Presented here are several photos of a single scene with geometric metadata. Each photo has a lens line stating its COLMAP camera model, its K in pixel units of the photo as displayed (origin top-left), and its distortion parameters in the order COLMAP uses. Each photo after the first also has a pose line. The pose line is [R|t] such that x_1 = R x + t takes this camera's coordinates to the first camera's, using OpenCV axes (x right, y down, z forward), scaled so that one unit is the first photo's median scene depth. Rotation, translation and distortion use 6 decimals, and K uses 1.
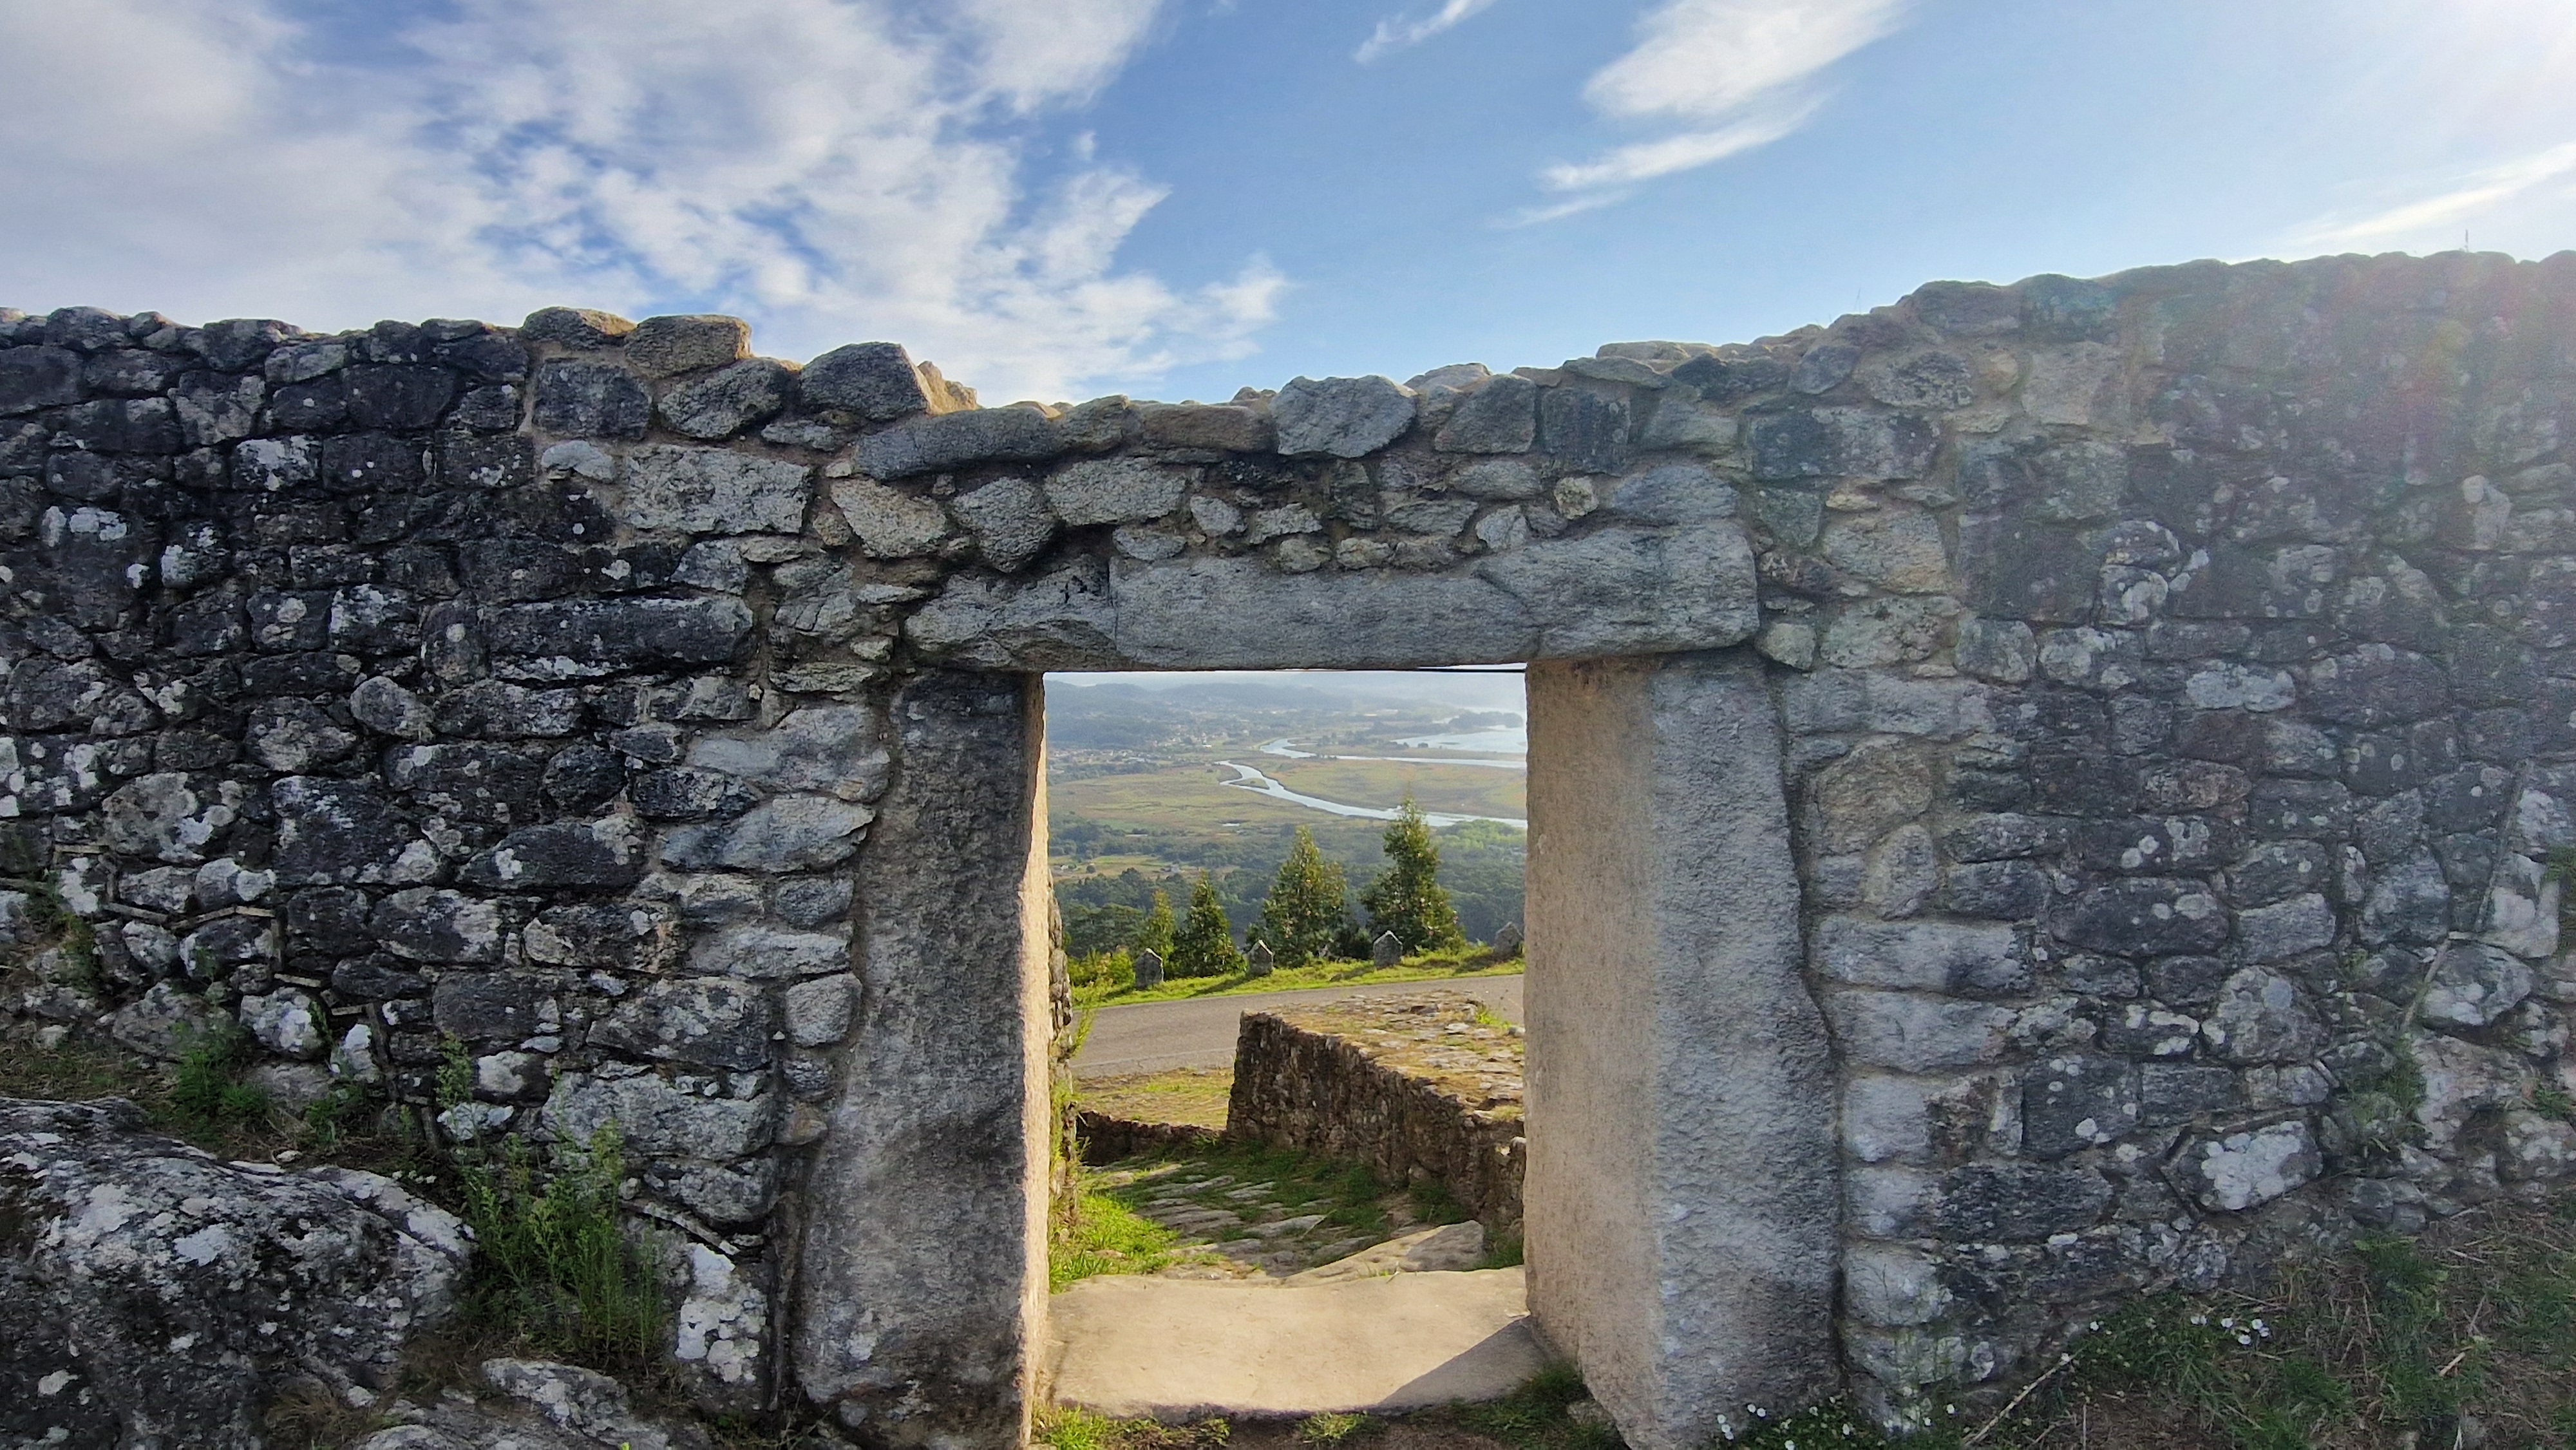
lens RADIAL K [[1680.7, 0, 1288.0], [0, 1680.7, 725.0], [0, 0, 1]] dist [0.006998, -0.007979]
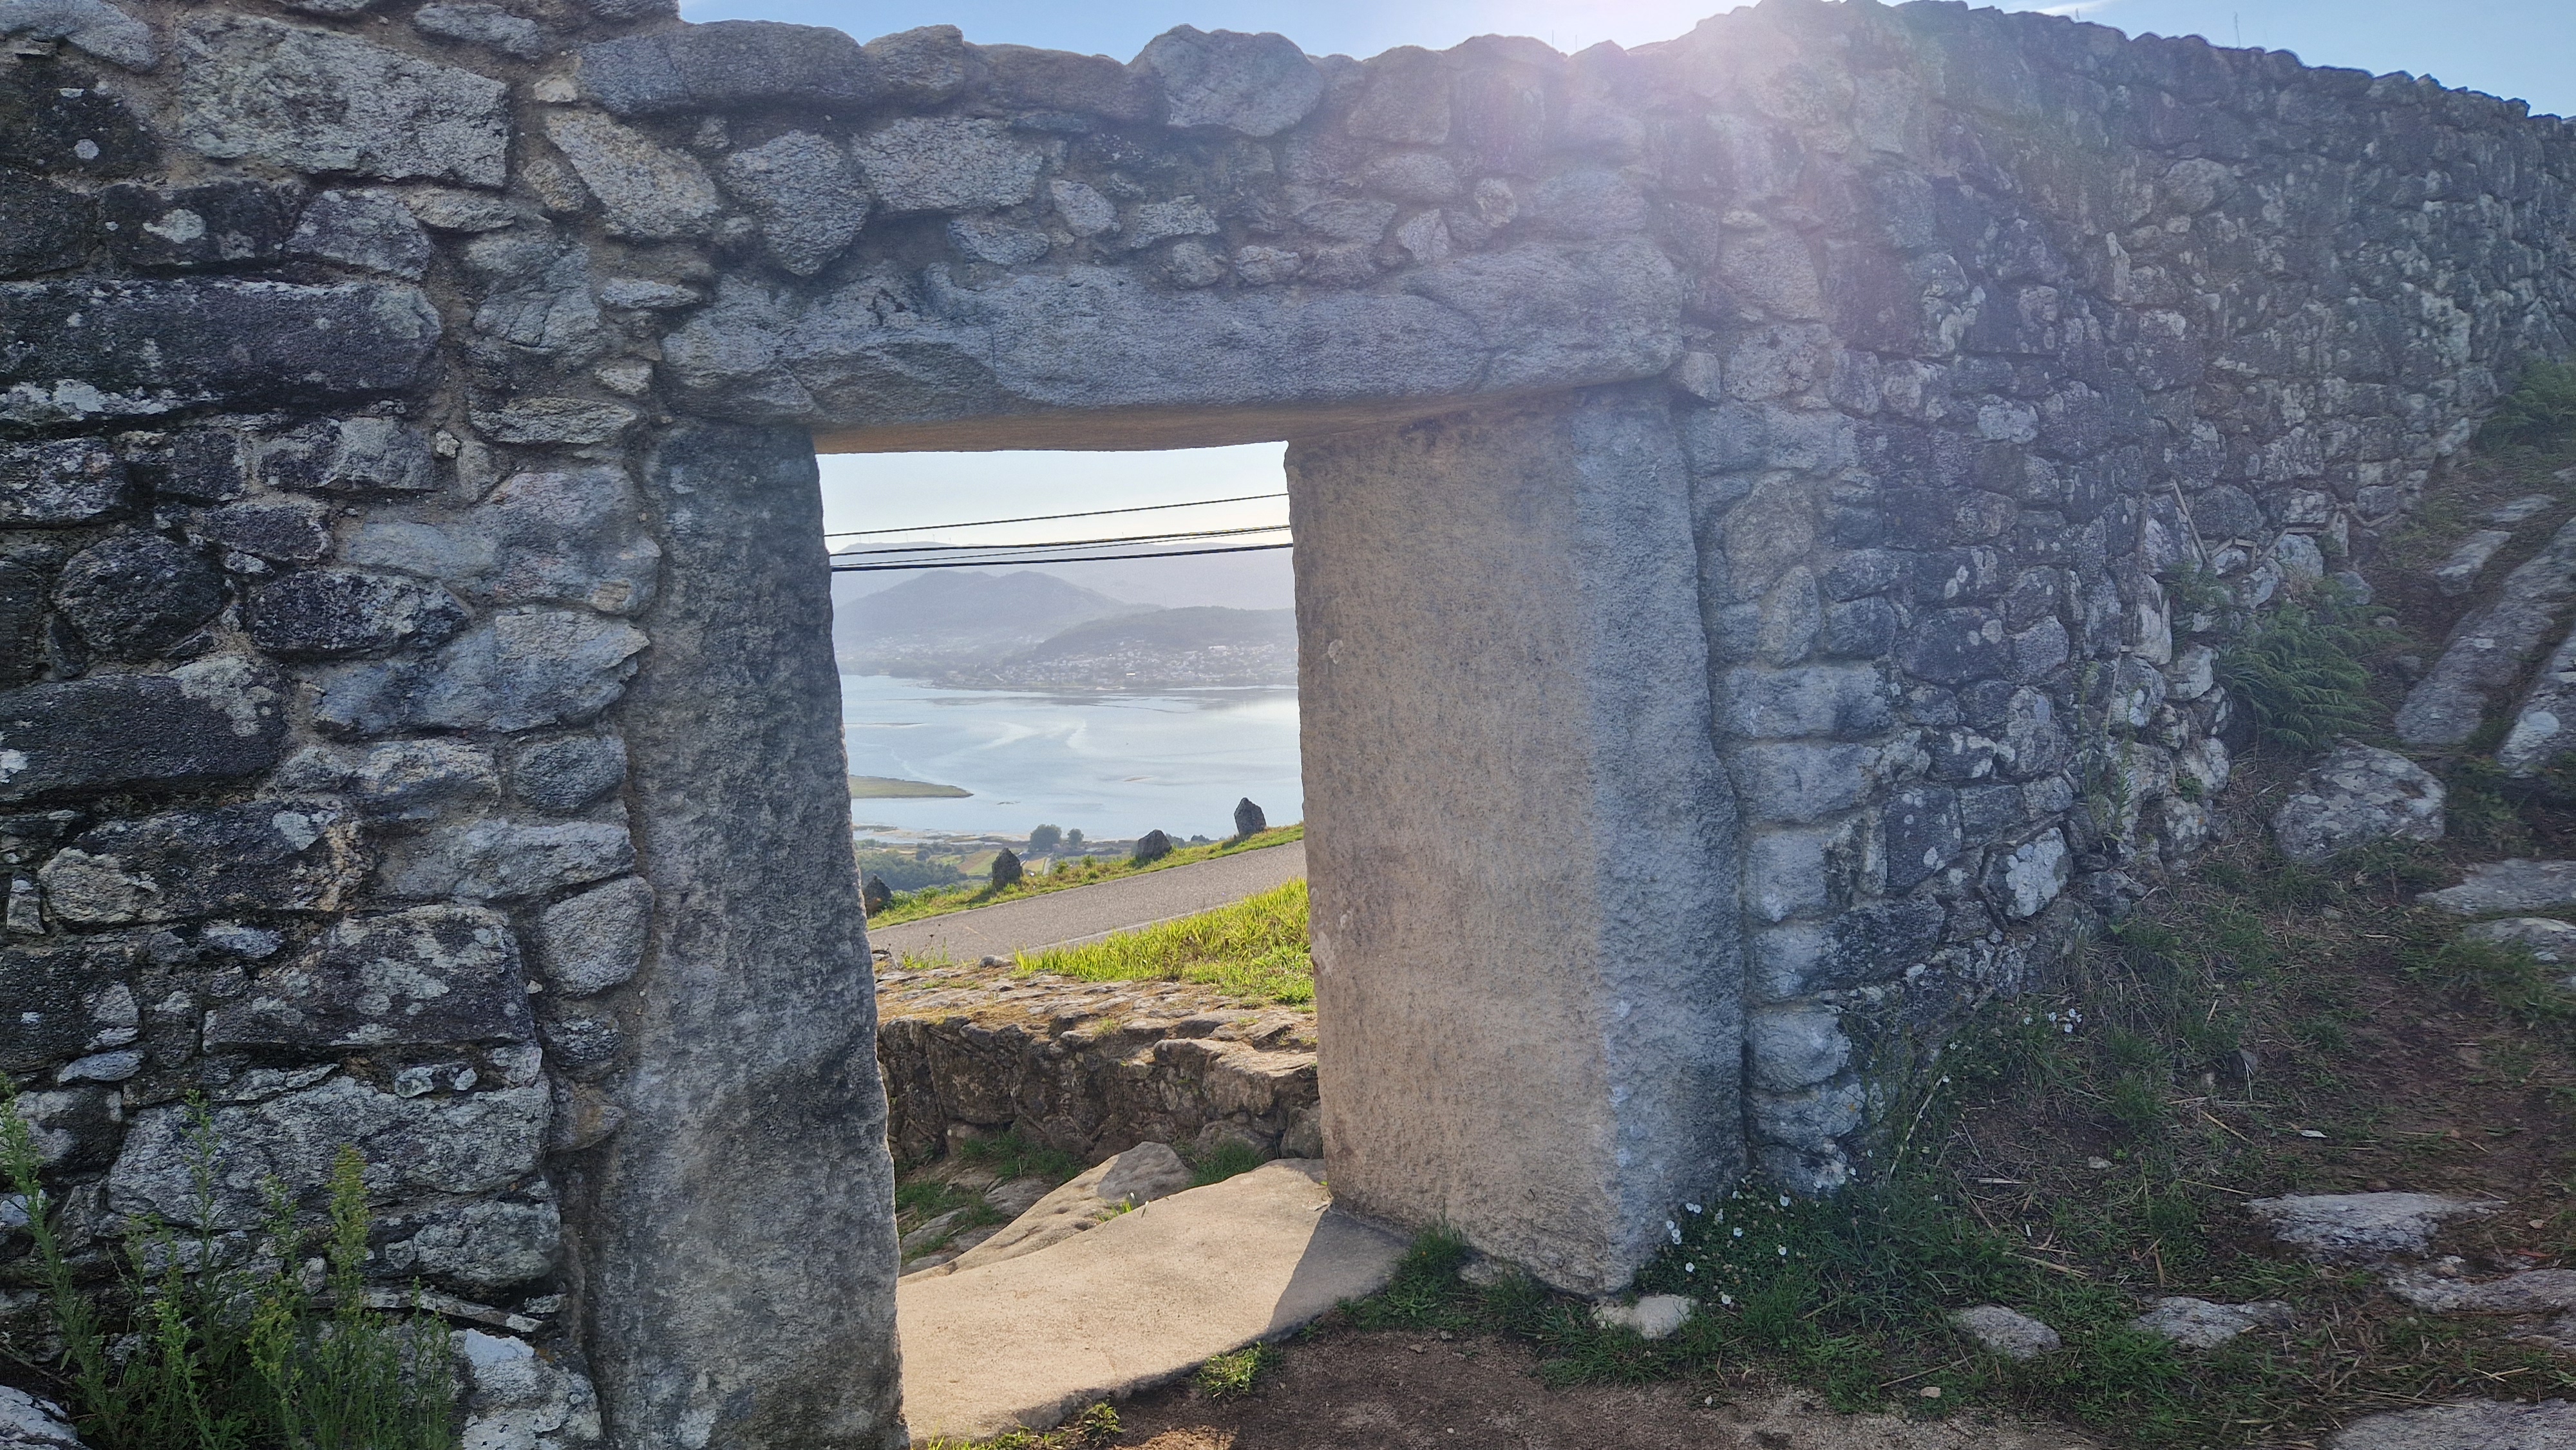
lens RADIAL K [[1849.2, 0, 1359.0], [0, 1849.2, 749.9], [0, 0, 1]] dist [0.095277, -0.083390]
pose [[0.839488, -0.100835, 0.533940, -0.416483], [0.085021, 0.994903, 0.054214, 0.083764], [-0.536685, -0.000117, 0.843783, 0.229909]]
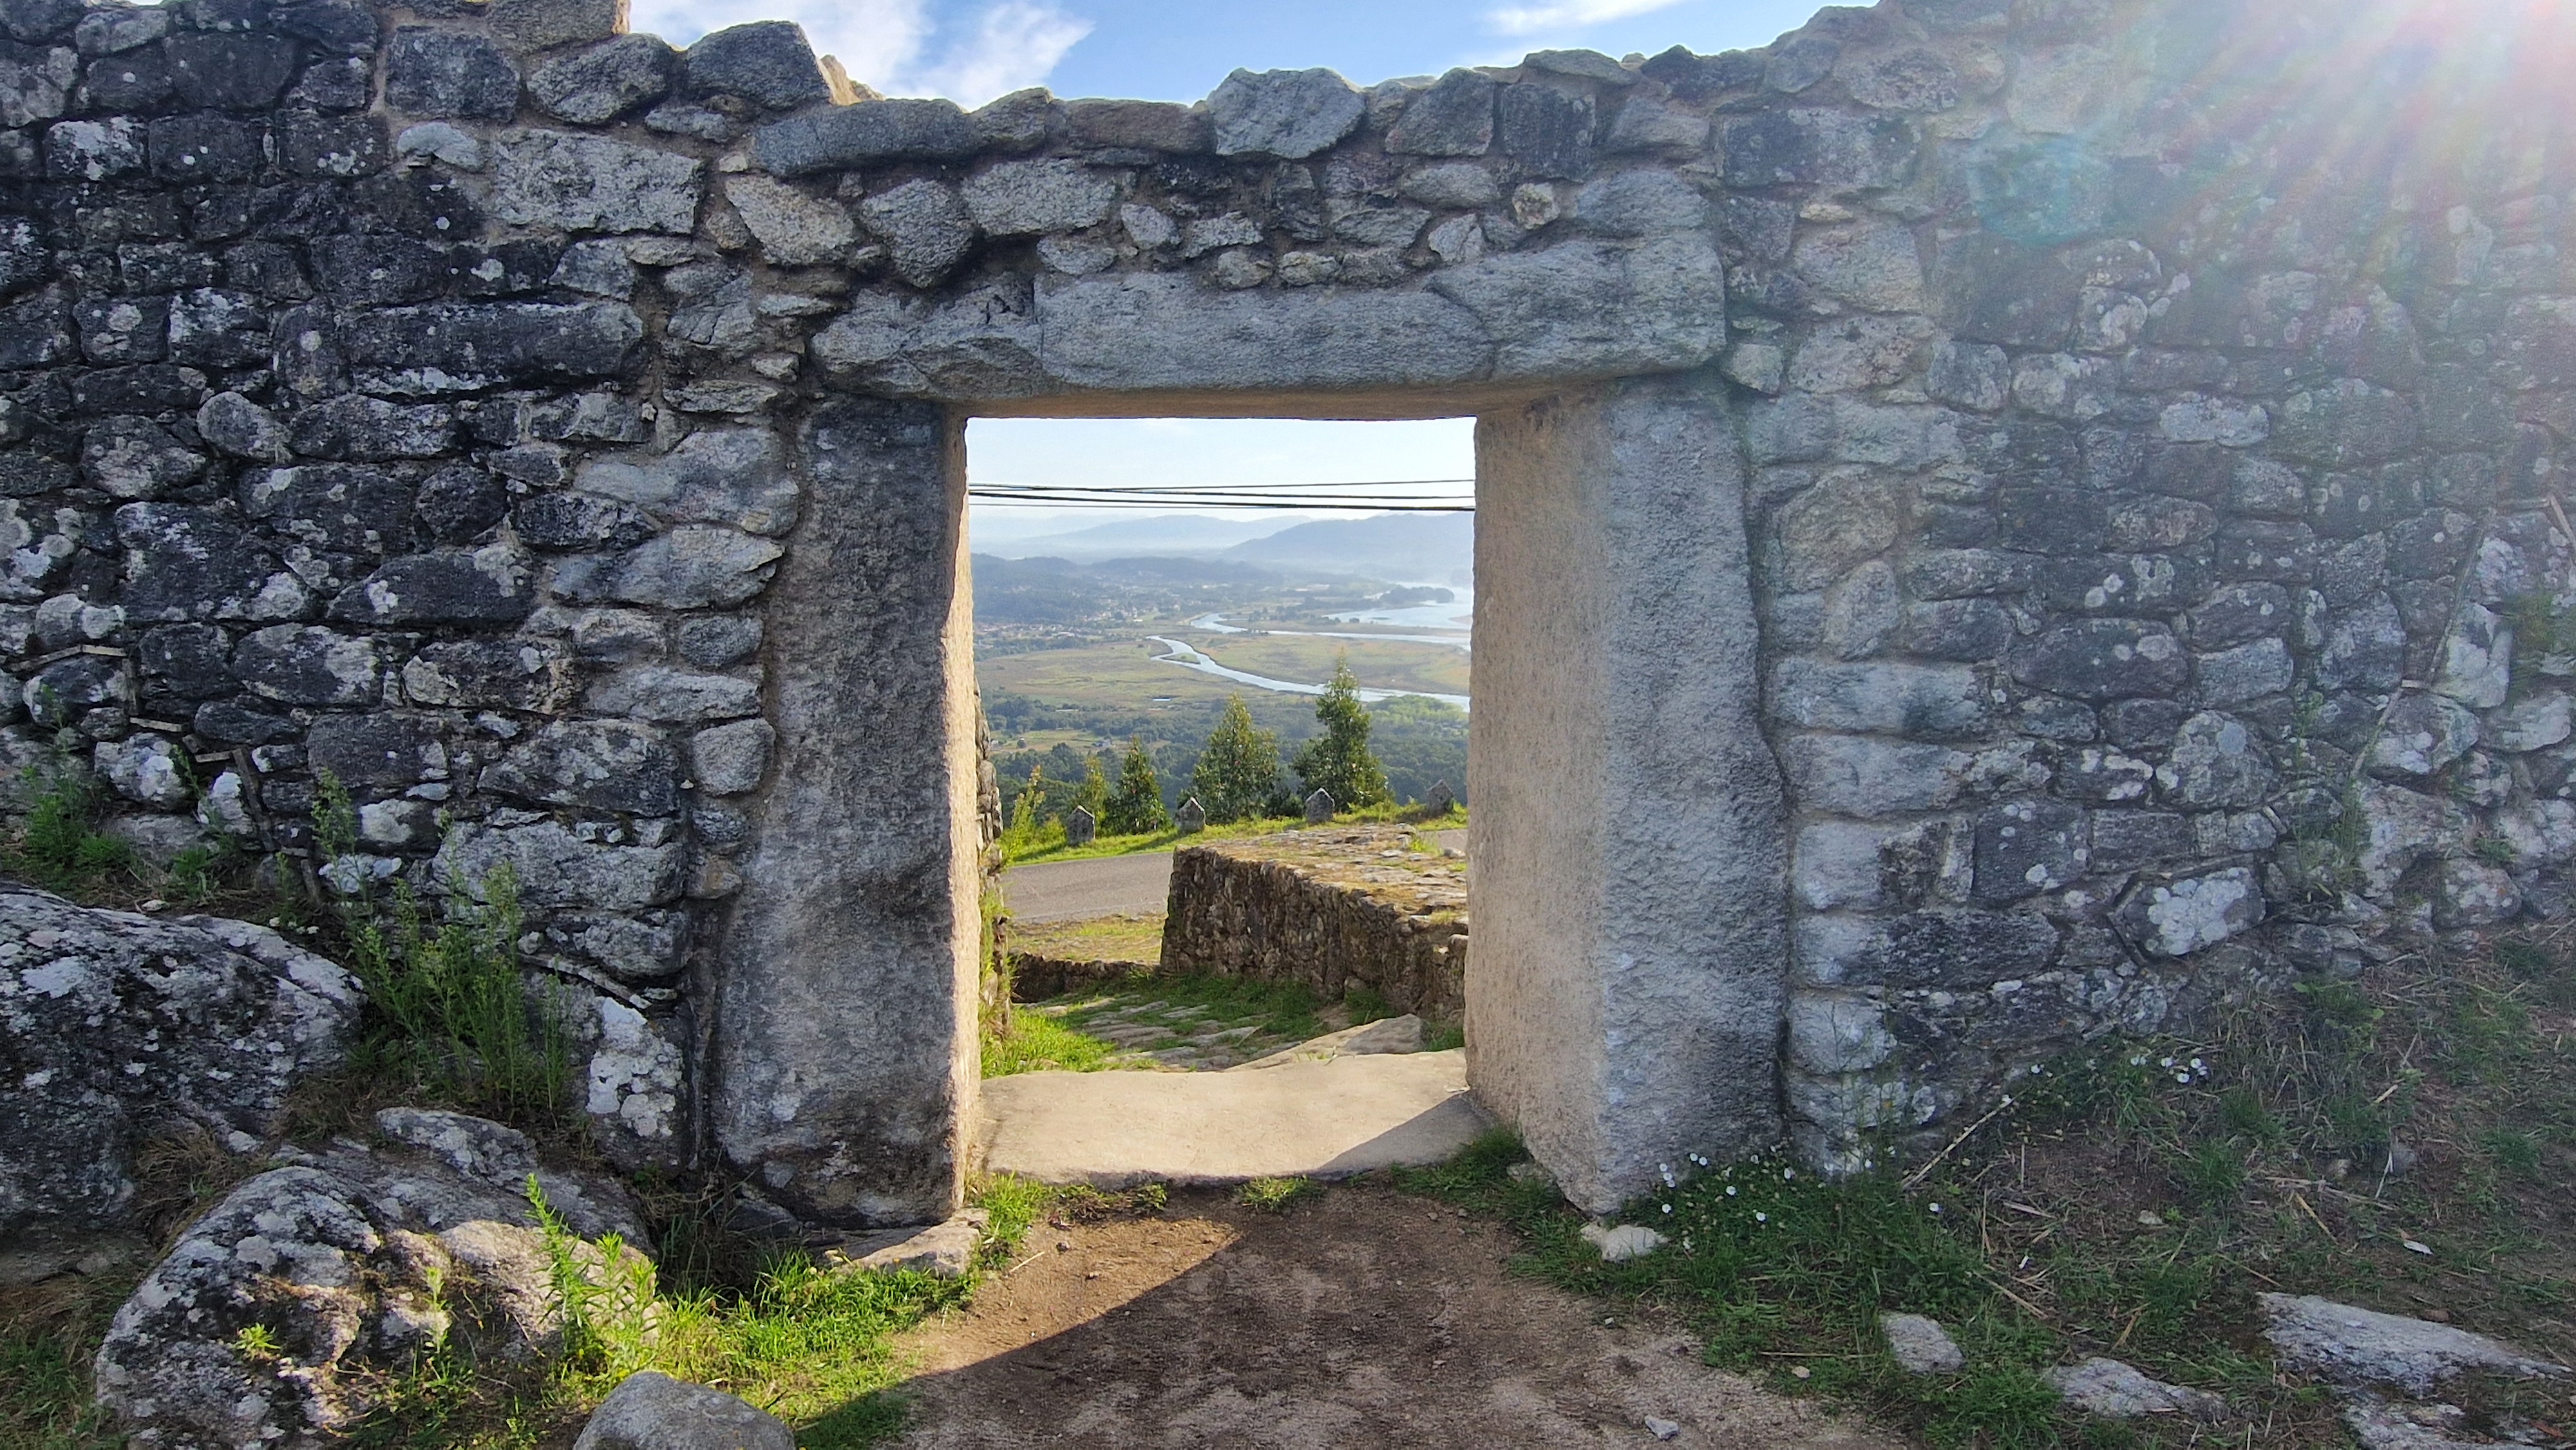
lens RADIAL K [[1665.7, 0, 1301.6], [0, 1665.7, 777.4], [0, 0, 1]] dist [0.008518, -0.010075]
pose [[0.998758, -0.001189, 0.049814, -0.004946], [-0.003597, 0.995388, 0.095862, 0.090953], [-0.049698, -0.095922, 0.994147, 0.054030]]
